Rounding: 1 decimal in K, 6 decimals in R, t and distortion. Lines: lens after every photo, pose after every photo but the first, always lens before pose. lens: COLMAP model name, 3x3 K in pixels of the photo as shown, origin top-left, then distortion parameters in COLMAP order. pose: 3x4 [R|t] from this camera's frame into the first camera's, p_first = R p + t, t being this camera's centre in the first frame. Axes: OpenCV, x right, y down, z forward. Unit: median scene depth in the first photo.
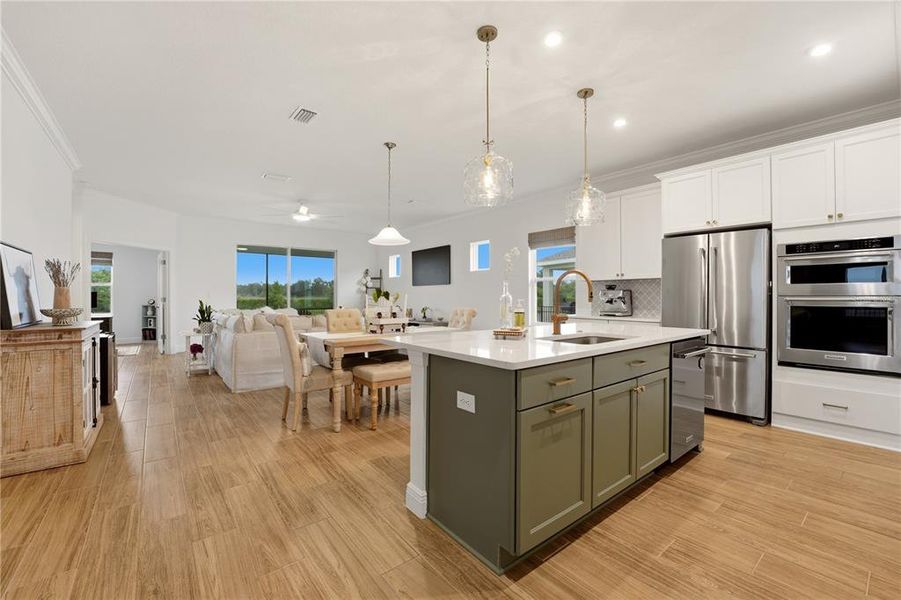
lens RADIAL K [[375.1, 0, 450.0], [0, 375.1, 297.0], [0, 0, 1]] dist [-0.023865, 0.000330]
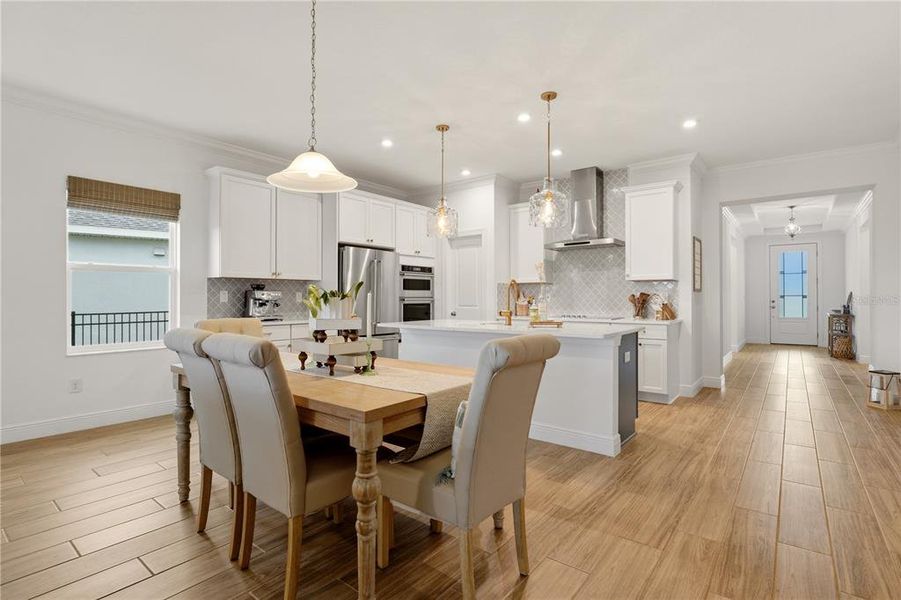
lens RADIAL K [[439.3, 0, 450.7], [0, 439.3, 296.4], [0, 0, 1]] dist [-0.002617, -0.000209]
pose [[-0.231960, 0.003614, 0.972719, -0.915845], [0.003444, 0.999990, -0.002894, -0.001349], [-0.972719, 0.002679, -0.231970, 1.177216]]
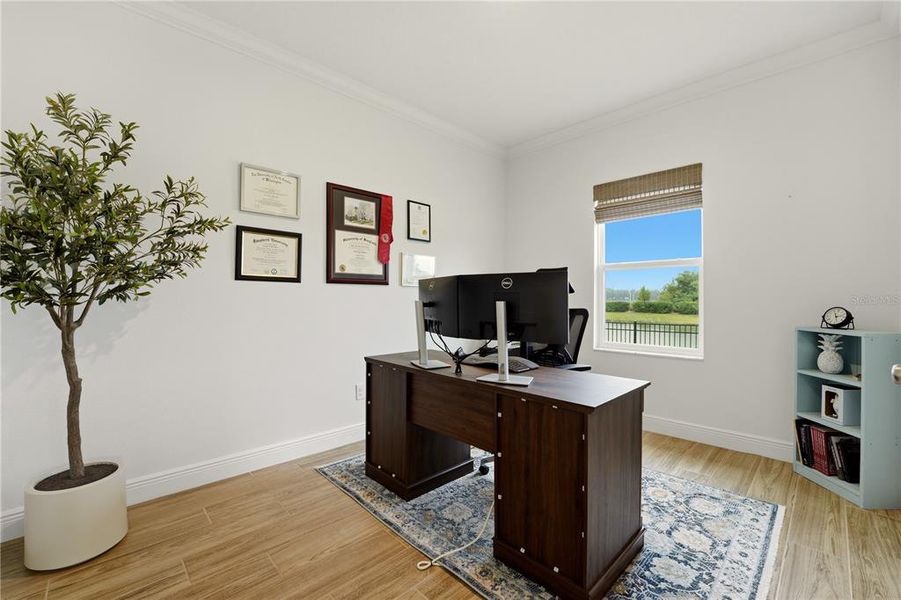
lens RADIAL K [[375.1, 0, 450.0], [0, 375.1, 297.0], [0, 0, 1]] dist [-0.023865, 0.000330]
pose [[0.104944, -0.005271, -0.994464, -1.611943], [-0.003088, 0.999979, -0.005626, 0.005943], [0.994473, 0.003661, 0.104925, 1.951038]]
